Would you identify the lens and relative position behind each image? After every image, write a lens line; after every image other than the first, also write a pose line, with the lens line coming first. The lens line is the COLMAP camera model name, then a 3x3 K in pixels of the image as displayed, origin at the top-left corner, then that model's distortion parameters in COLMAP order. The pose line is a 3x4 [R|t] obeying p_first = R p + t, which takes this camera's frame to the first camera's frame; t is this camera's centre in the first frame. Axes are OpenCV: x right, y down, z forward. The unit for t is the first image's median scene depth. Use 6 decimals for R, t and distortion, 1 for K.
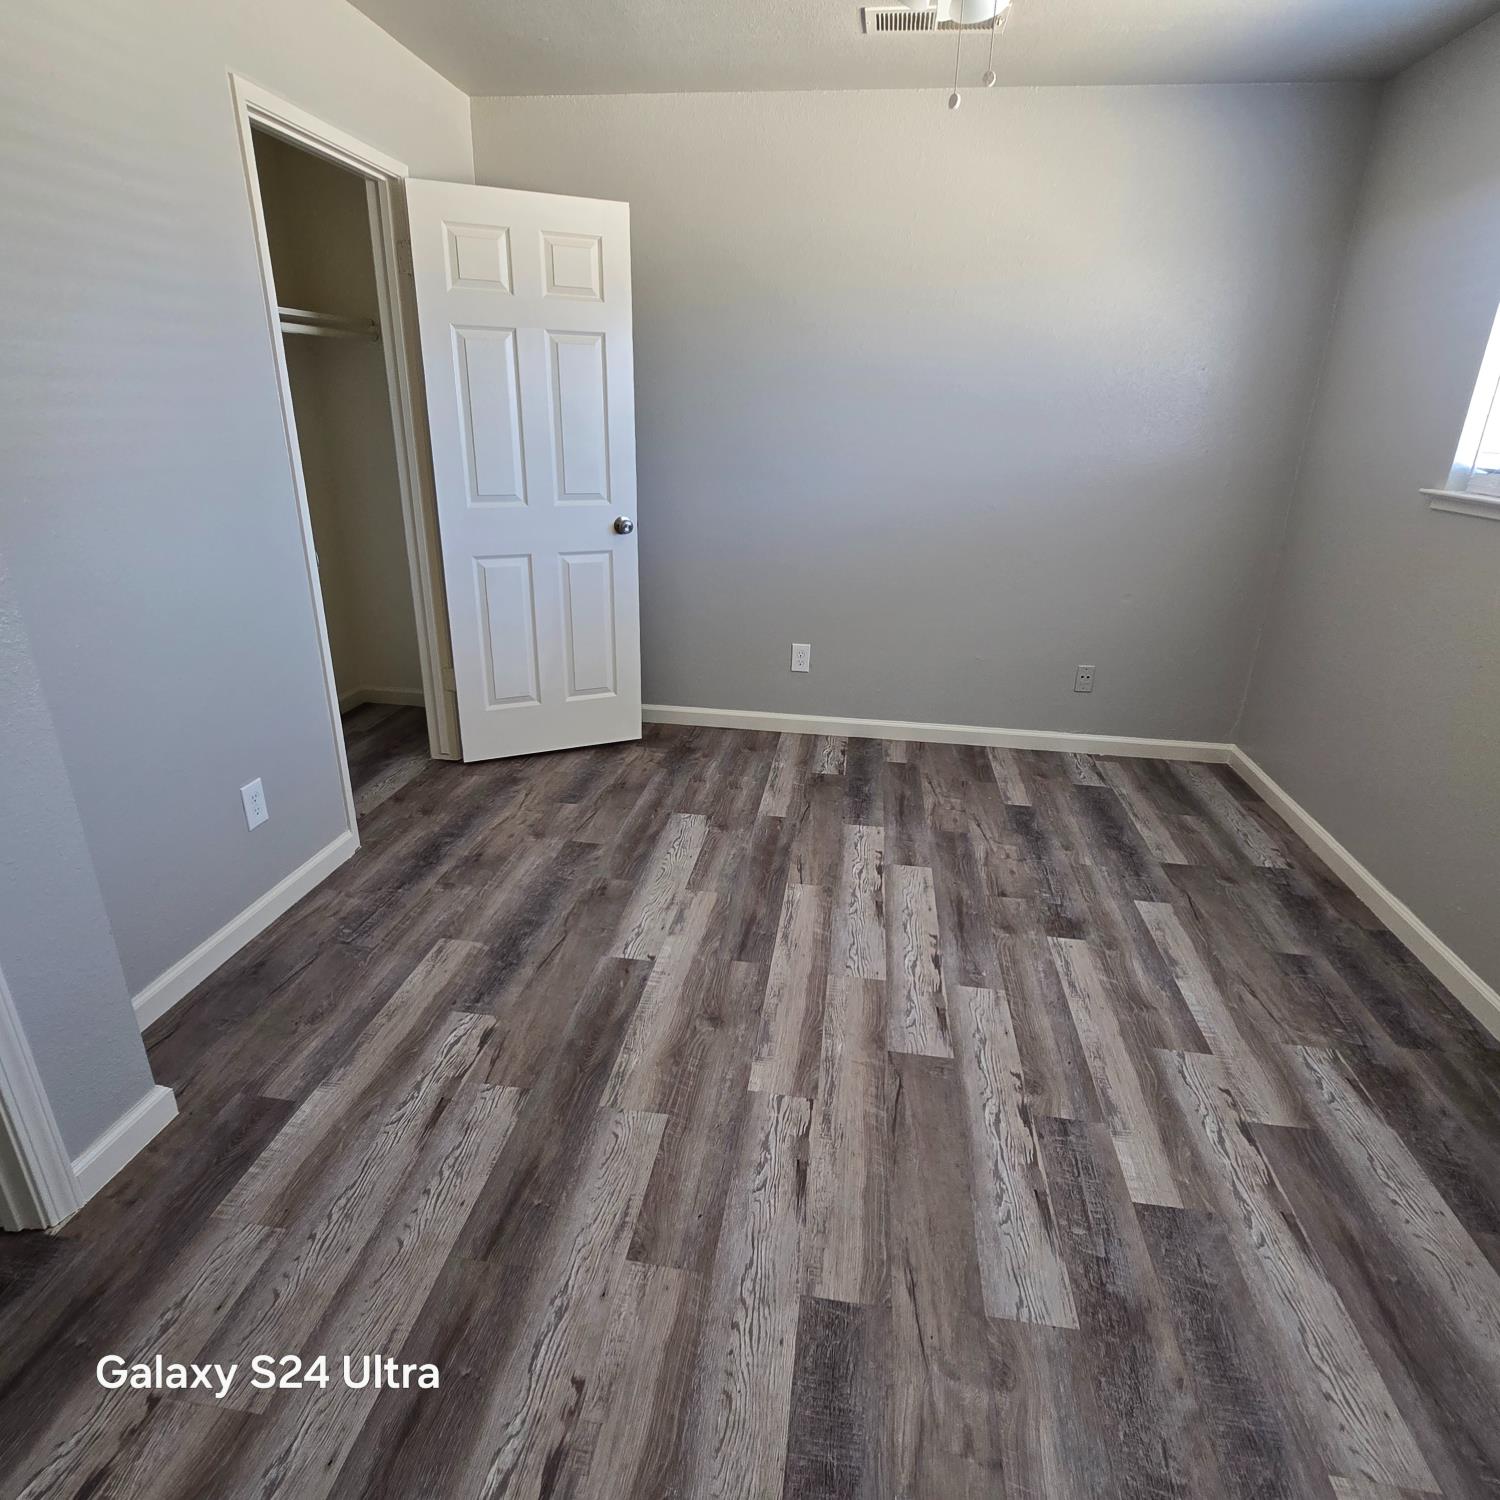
lens RADIAL K [[885.8, 0, 746.4], [0, 885.8, 755.9], [0, 0, 1]] dist [-0.001964, -0.002629]
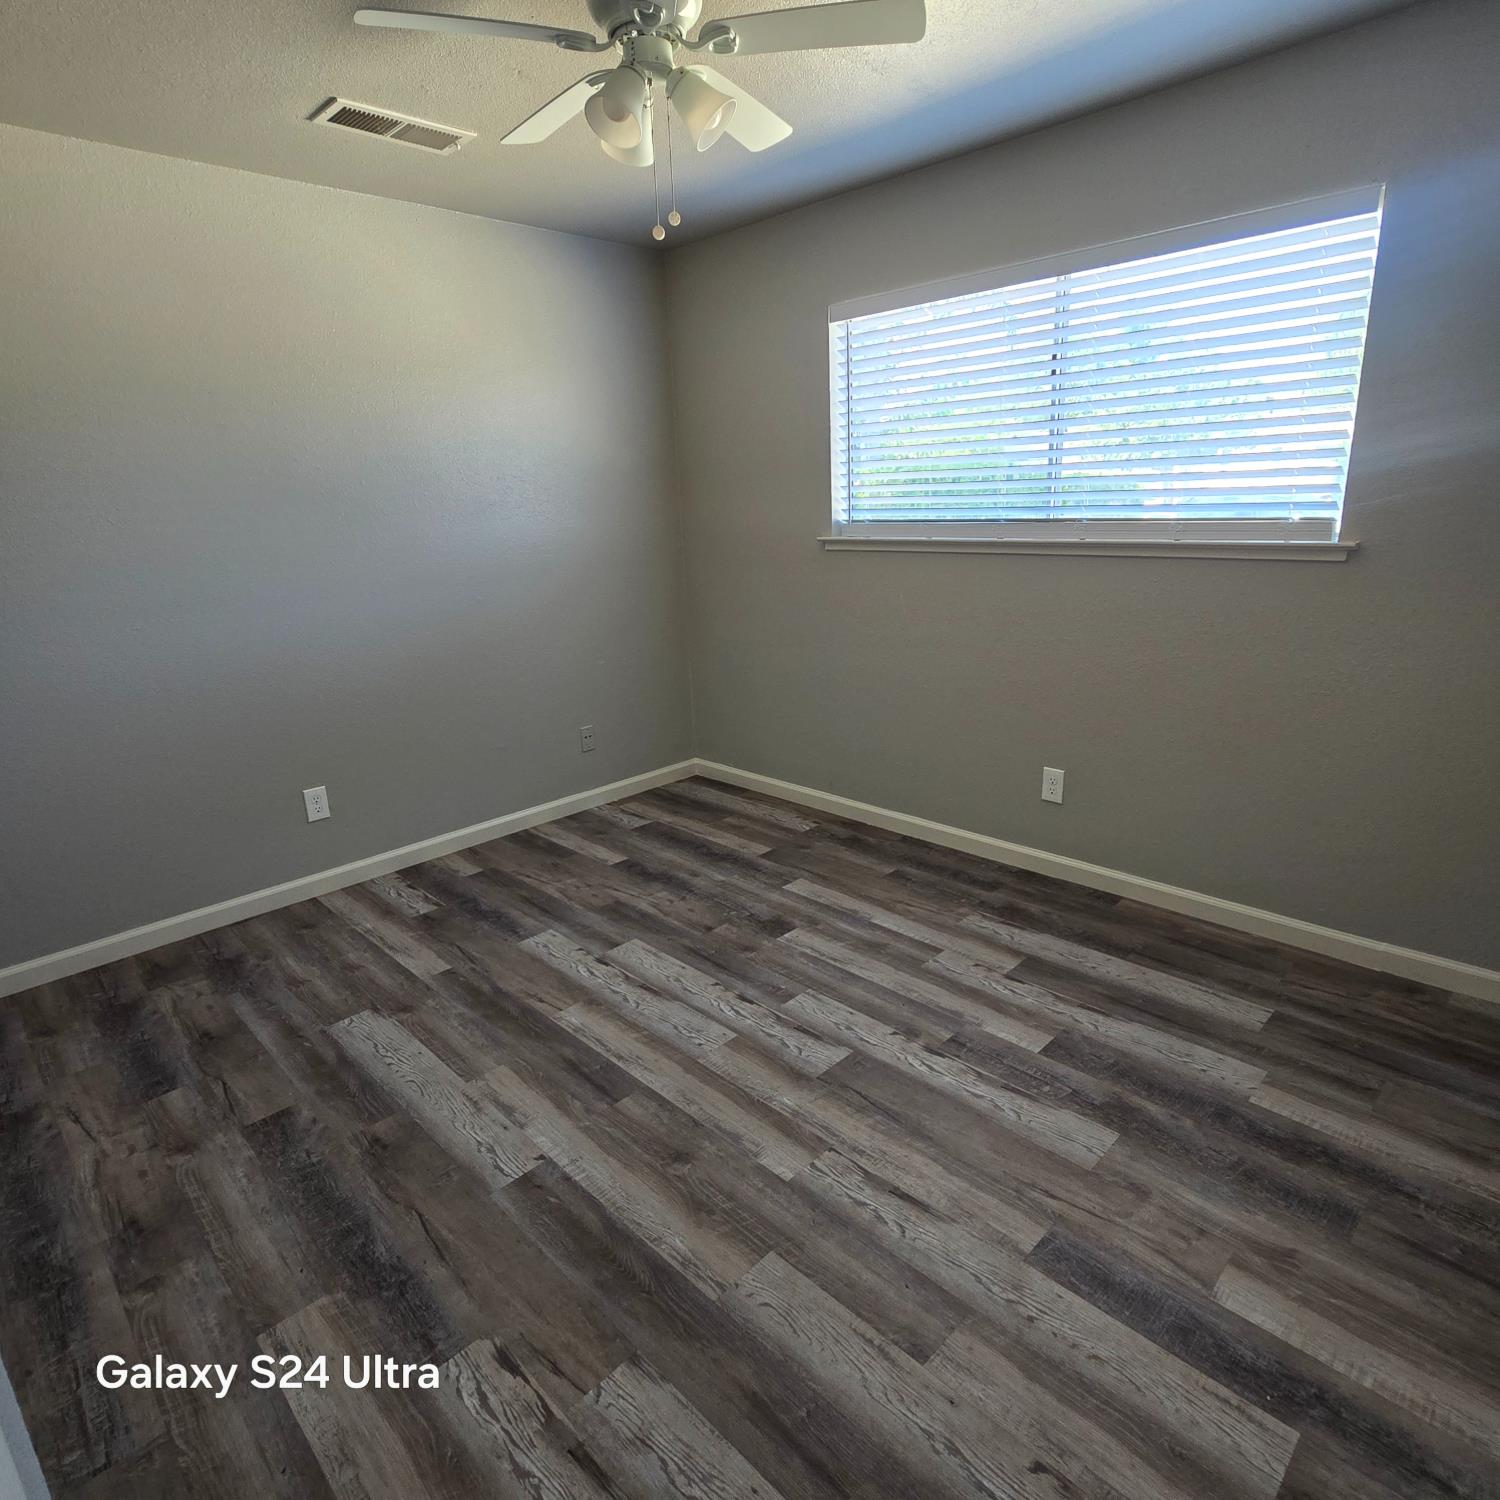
lens RADIAL K [[885.8, 0, 747.3], [0, 885.8, 751.1], [0, 0, 1]] dist [-0.001964, -0.002629]
pose [[0.603160, -0.266790, 0.751679, -0.537297], [0.341798, 0.937942, 0.058635, -0.116355], [-0.720675, 0.221556, 0.656918, 0.248730]]
